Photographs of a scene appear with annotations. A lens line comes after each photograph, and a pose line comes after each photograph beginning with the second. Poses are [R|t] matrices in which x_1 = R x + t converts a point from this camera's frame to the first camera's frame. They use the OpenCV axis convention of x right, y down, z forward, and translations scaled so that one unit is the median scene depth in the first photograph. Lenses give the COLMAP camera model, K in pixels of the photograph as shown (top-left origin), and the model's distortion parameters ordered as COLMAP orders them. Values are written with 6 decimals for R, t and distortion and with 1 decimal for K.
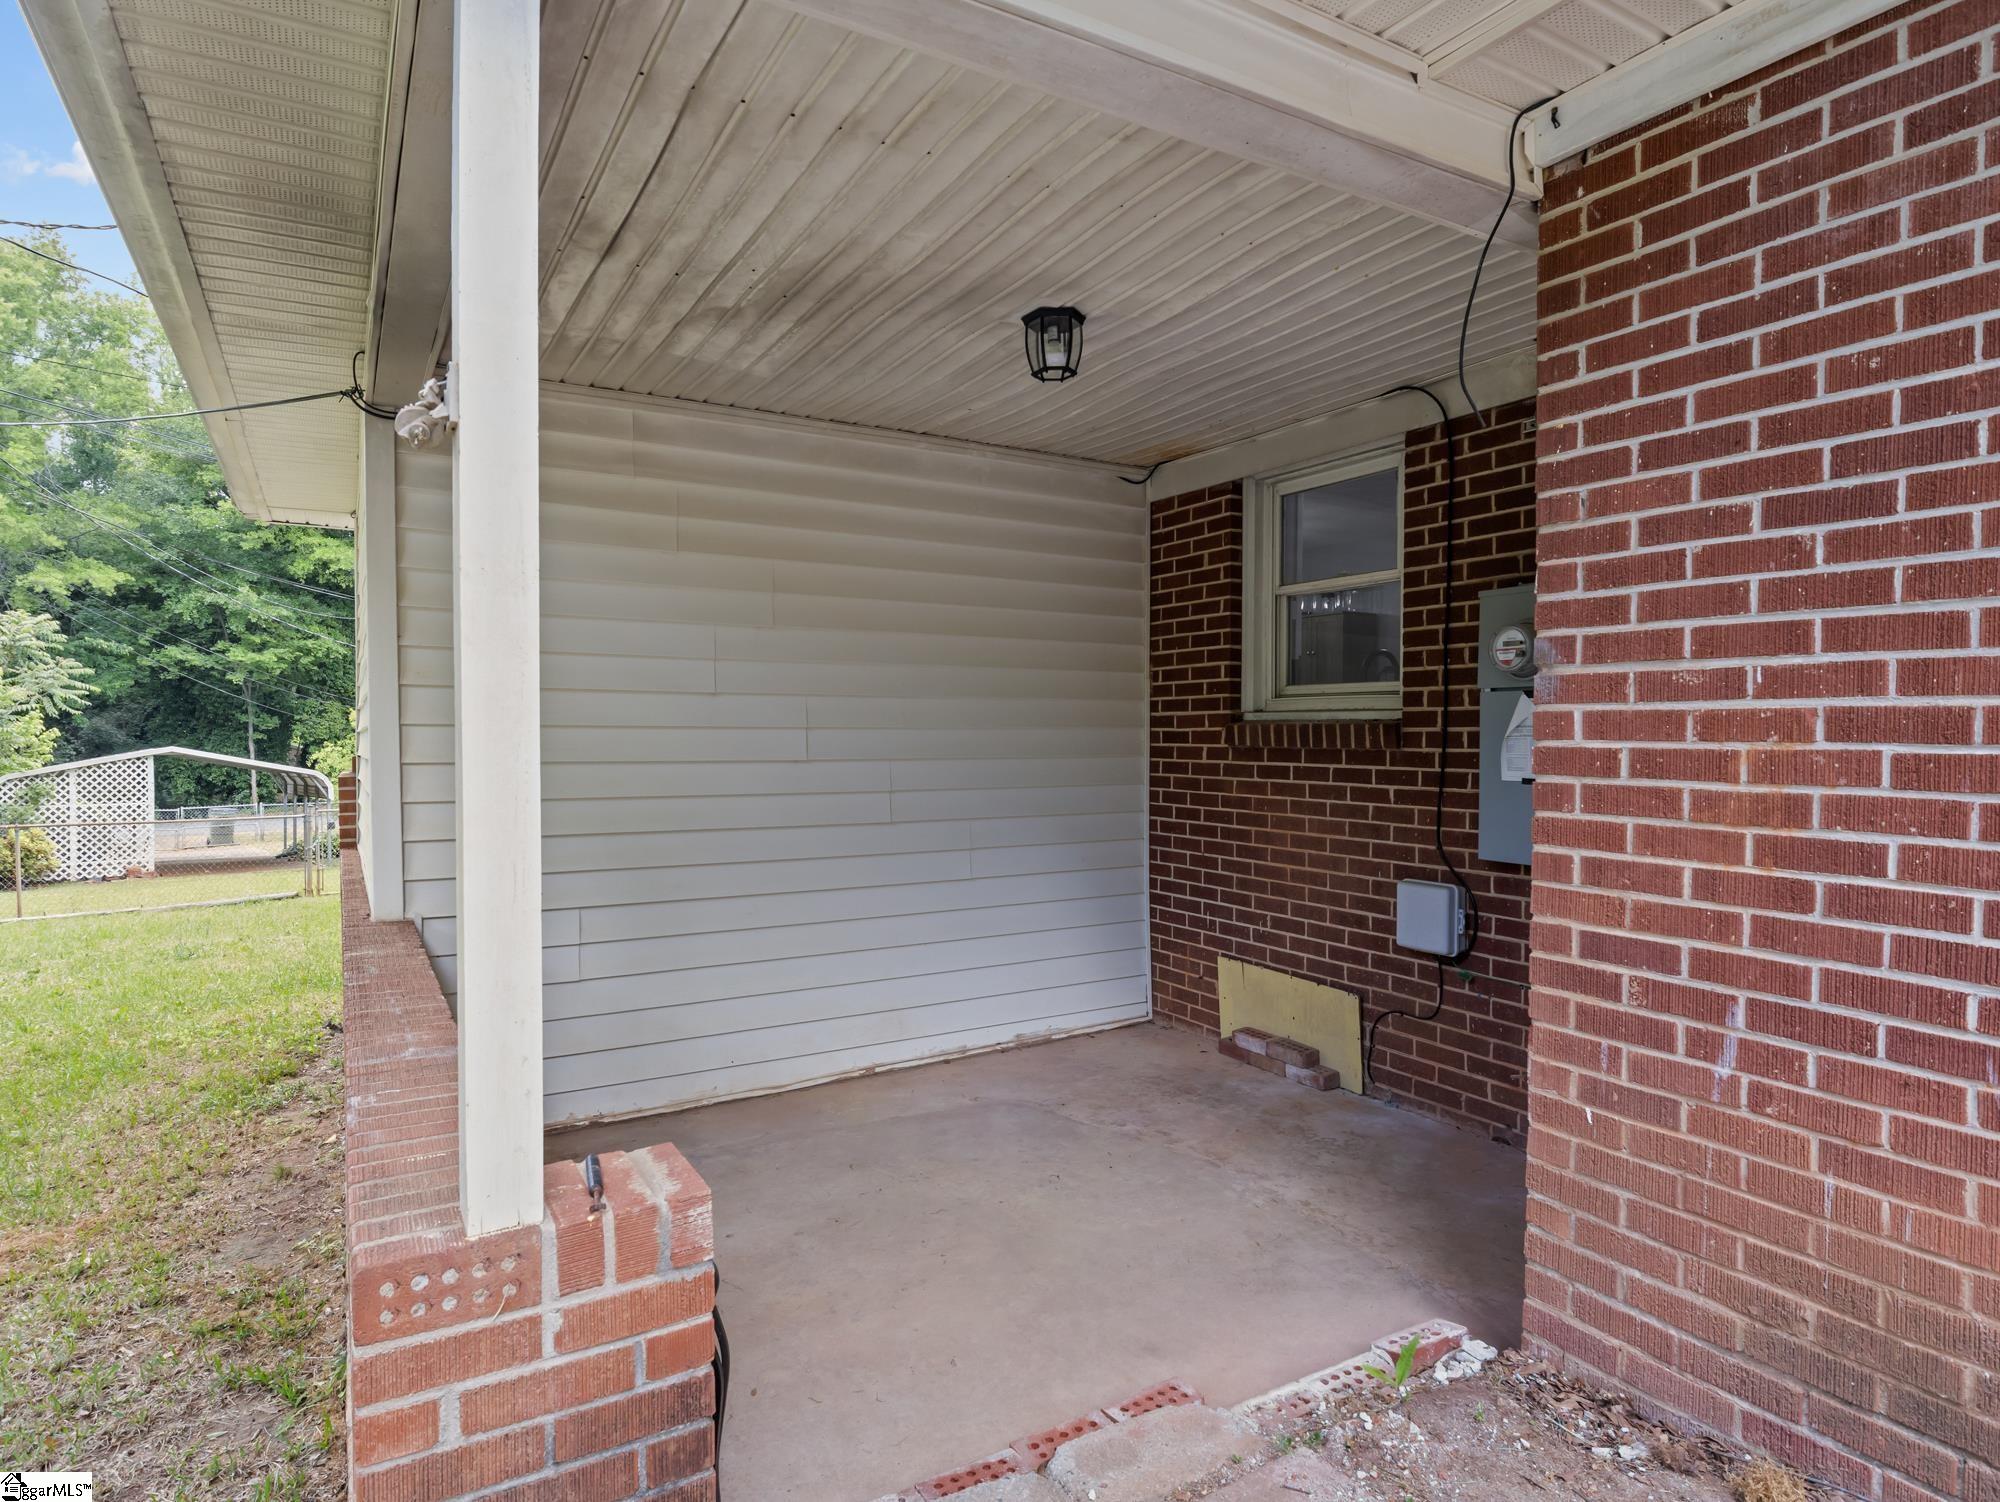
lens RADIAL K [[1119.1, 0, 1017.8], [0, 1119.1, 746.6], [0, 0, 1]] dist [-0.000928, -0.001655]
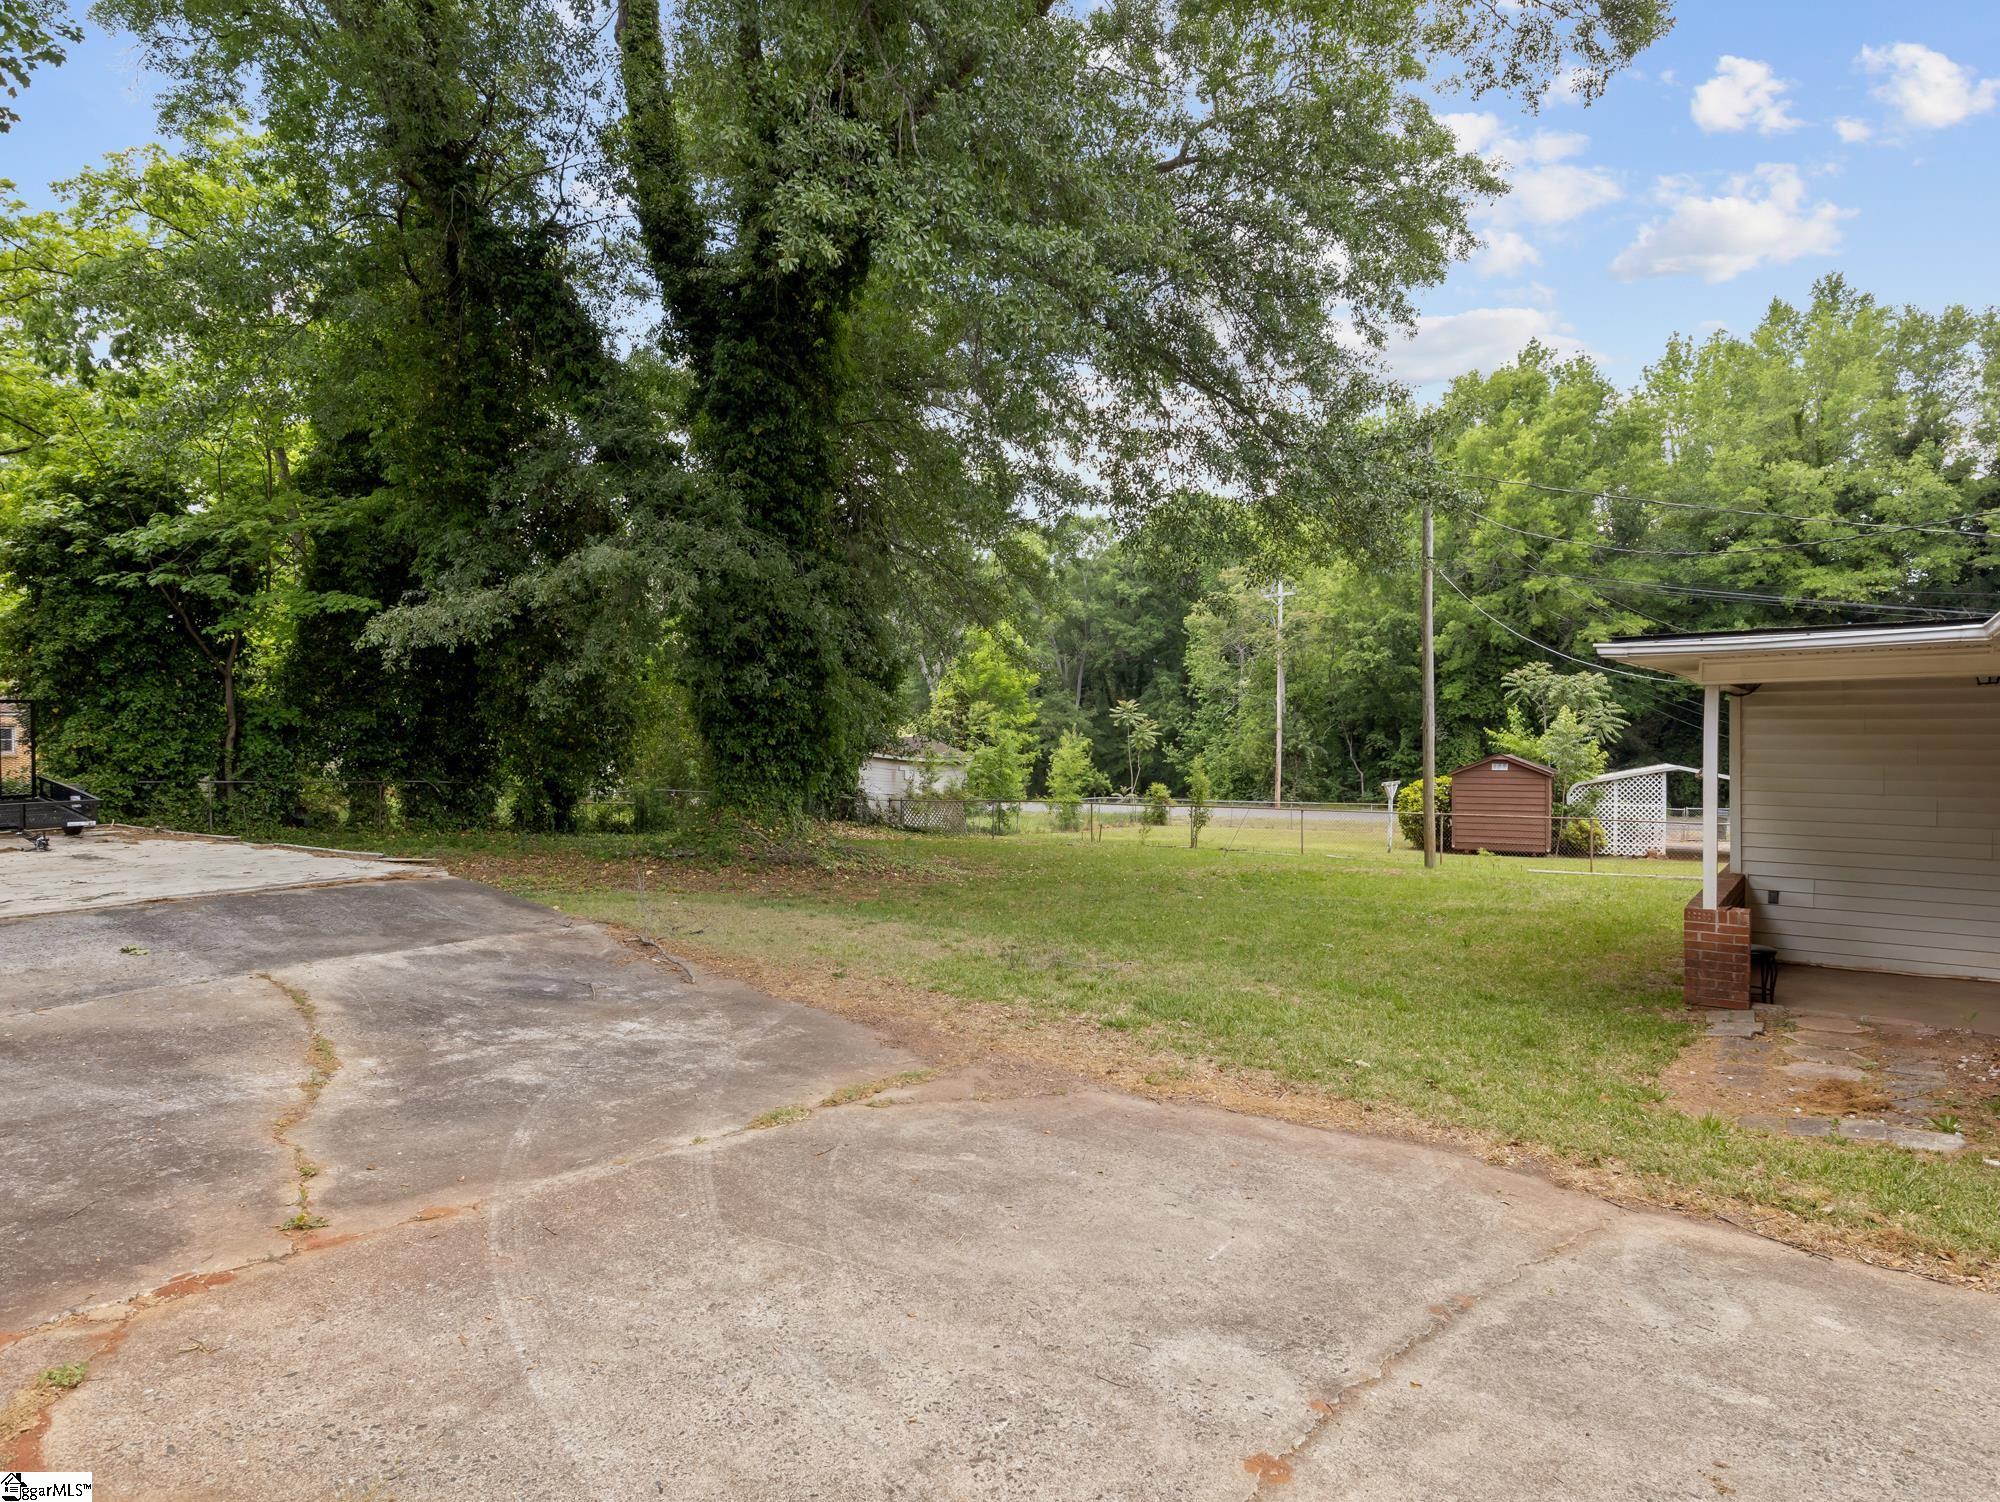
lens RADIAL K [[1119.1, 0, 1017.5], [0, 1119.1, 739.4], [0, 0, 1]] dist [-0.000928, -0.001655]
pose [[0.375517, 0.005374, -0.926800, 0.208480], [-0.010690, 0.999942, 0.001466, -0.025306], [0.926754, 0.009357, 0.375553, -0.264782]]
